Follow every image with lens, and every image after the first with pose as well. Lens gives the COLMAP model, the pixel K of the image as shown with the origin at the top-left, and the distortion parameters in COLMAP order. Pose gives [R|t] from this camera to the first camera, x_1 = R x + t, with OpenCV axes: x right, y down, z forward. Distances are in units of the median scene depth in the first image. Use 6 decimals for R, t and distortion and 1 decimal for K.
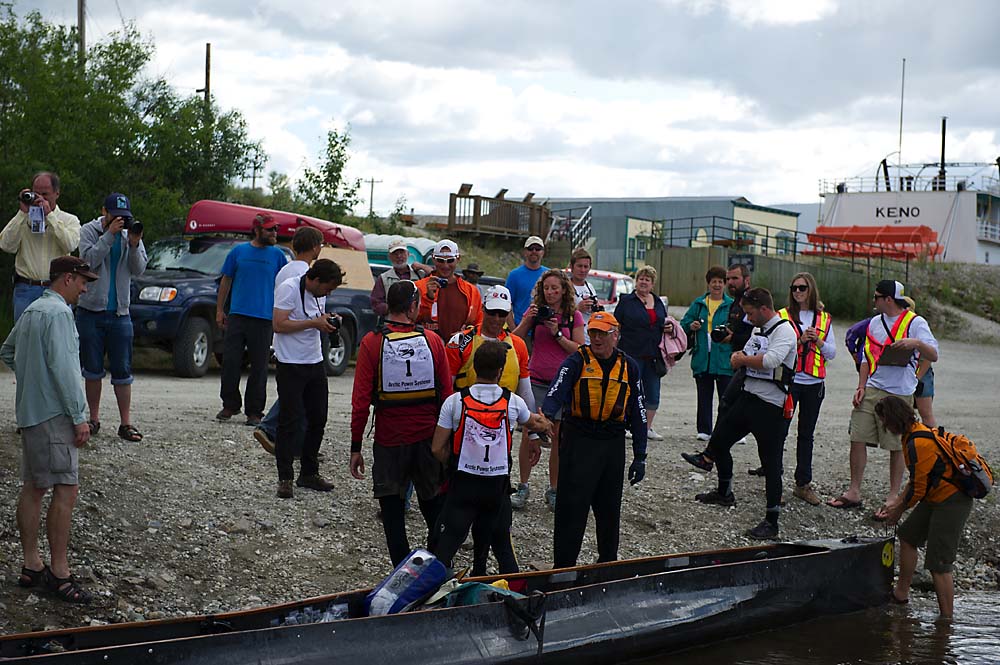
lens RADIAL K [[1866.5, 0, 500.0], [0, 1866.5, 332.5], [0, 0, 1]] dist [0.154114, -0.578837]
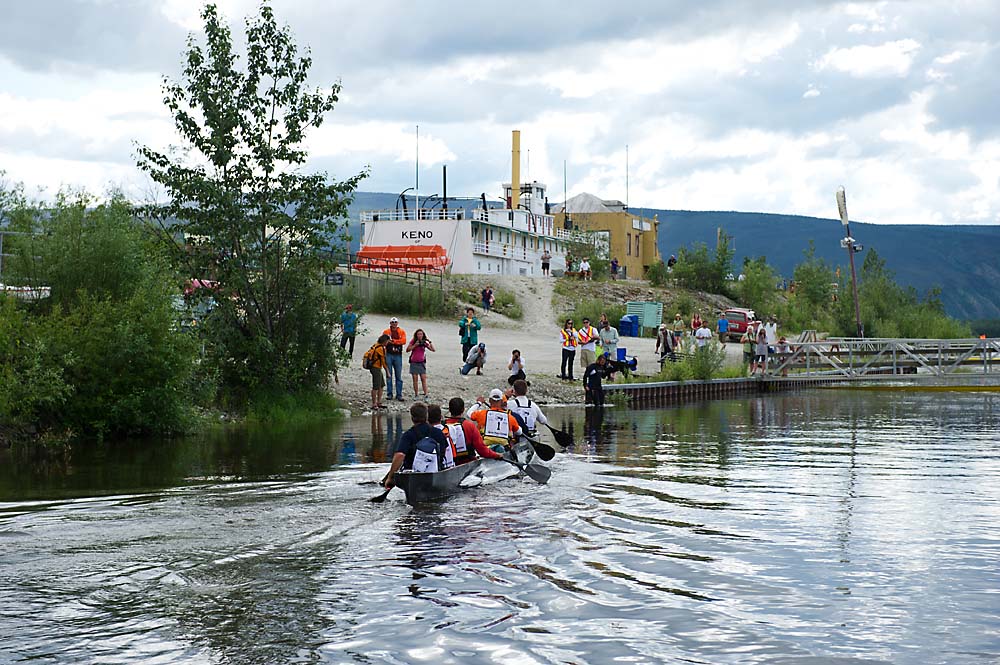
lens RADIAL K [[1840.1, 0, 500.0], [0, 1840.1, 332.5], [0, 0, 1]] dist [0.102110, 0.112370]
pose [[0.958416, -0.038643, 0.282747, -0.168633], [0.036550, 0.999251, 0.012674, -0.008677], [-0.283025, -0.001812, 0.959111, -0.471560]]
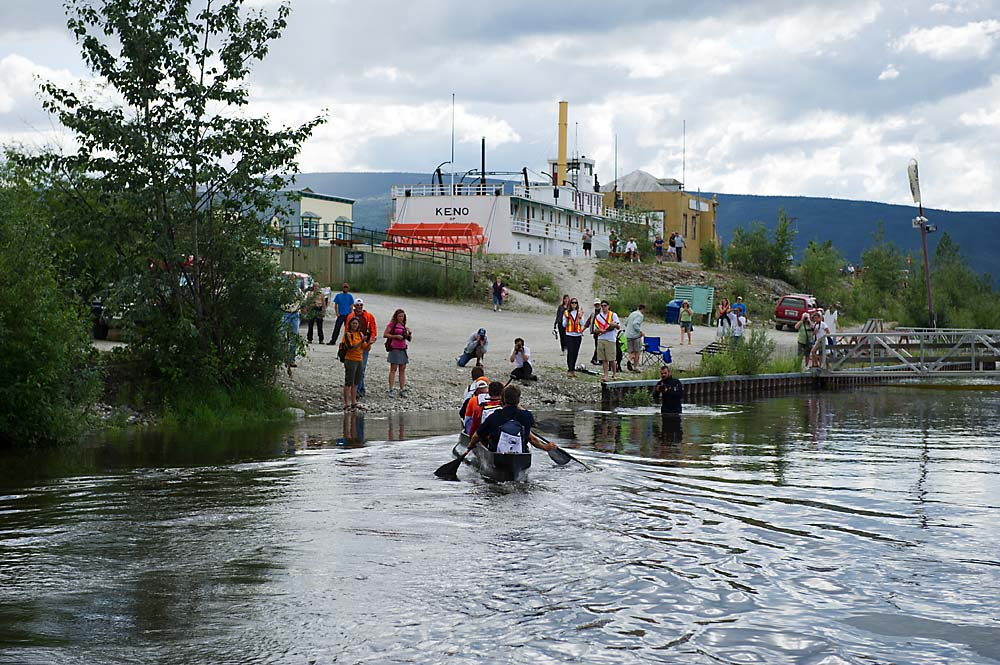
lens RADIAL K [[1873.2, 0, 500.0], [0, 1873.2, 332.5], [0, 0, 1]] dist [0.133103, -0.409724]
pose [[0.967447, -0.029569, 0.251339, -0.119526], [0.025490, 0.999485, 0.019470, -0.006458], [-0.251785, -0.012429, 0.967703, -0.374868]]
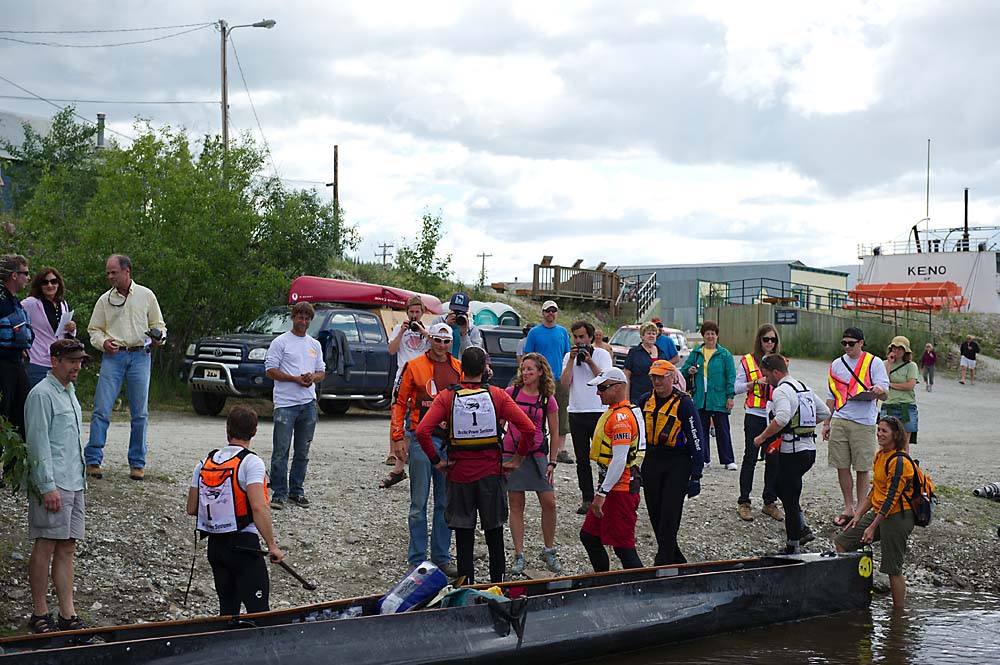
lens RADIAL K [[1577.7, 0, 500.0], [0, 1577.7, 332.5], [0, 0, 1]] dist [0.136253, -0.050516]
pose [[0.997696, -0.022480, -0.064006, 0.013552], [0.020481, 0.999287, -0.031714, 0.000368], [0.064673, 0.030330, 0.997445, -0.003953]]
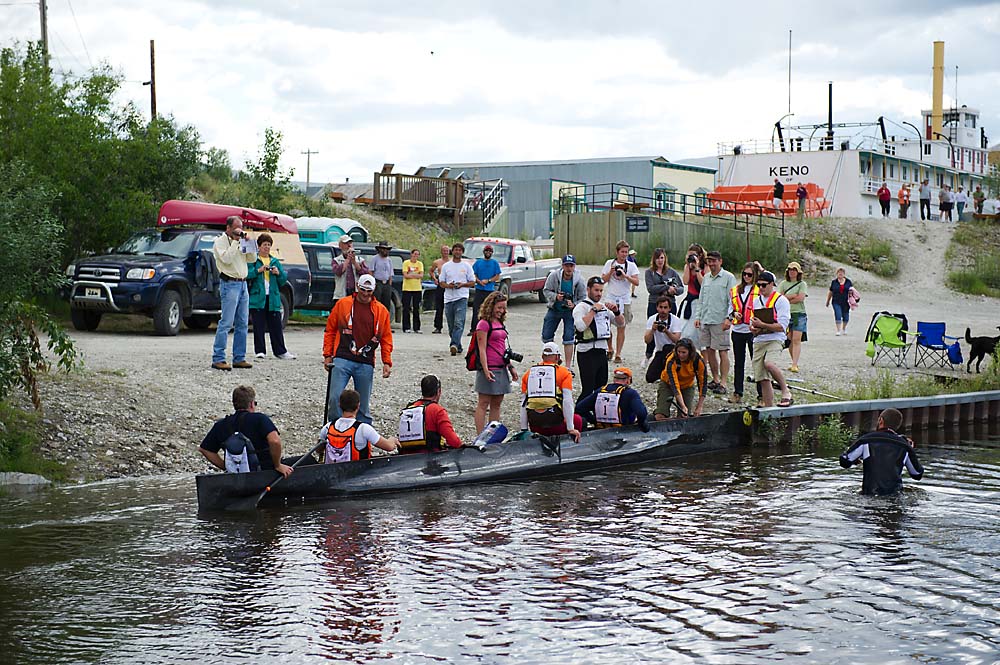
lens RADIAL K [[1873.2, 0, 500.0], [0, 1873.2, 332.5], [0, 0, 1]] dist [0.133103, -0.409724]
pose [[0.998984, -0.034778, 0.028678, 0.012152], [0.034153, 0.999175, 0.021989, 0.000140], [-0.029419, -0.020988, 0.999347, -0.128872]]
